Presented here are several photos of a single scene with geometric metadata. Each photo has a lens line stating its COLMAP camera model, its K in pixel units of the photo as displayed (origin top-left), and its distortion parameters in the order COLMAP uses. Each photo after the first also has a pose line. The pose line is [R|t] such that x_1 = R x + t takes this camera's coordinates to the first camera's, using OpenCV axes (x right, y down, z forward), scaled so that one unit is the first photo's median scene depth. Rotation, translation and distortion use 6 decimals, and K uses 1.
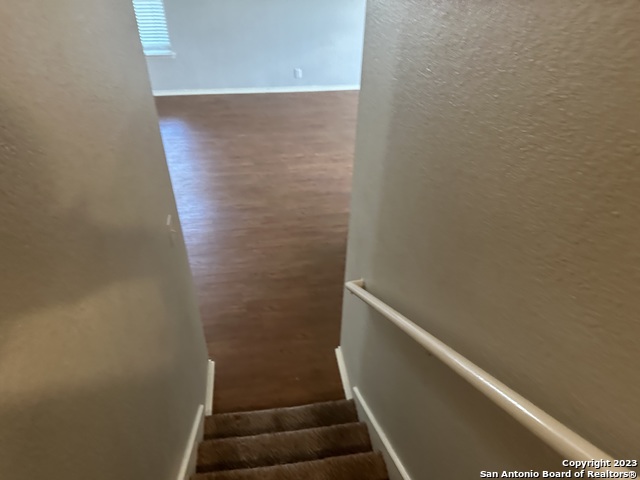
lens RADIAL K [[499.6, 0, 320.0], [0, 499.6, 240.0], [0, 0, 1]] dist [0.081175, 0.000200]
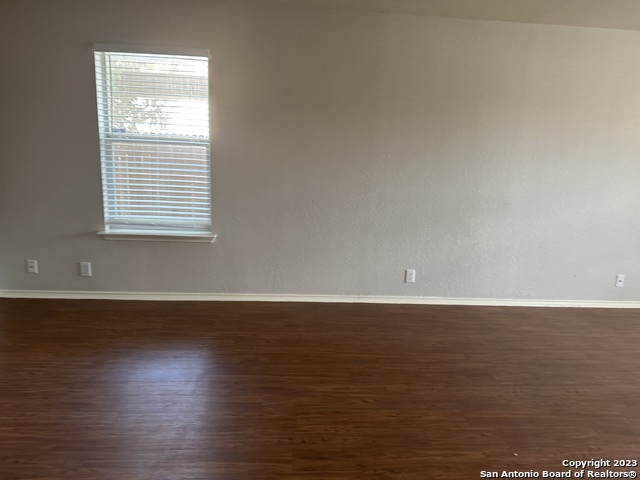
lens RADIAL K [[455.3, 0, 320.0], [0, 455.3, 240.0], [0, 0, 1]] dist [0.088383, -0.118637]
pose [[0.996936, 0.037112, -0.068857, -0.146160], [-0.062705, 0.905415, -0.419871, -0.167360], [0.046763, 0.422902, 0.904968, 0.609110]]
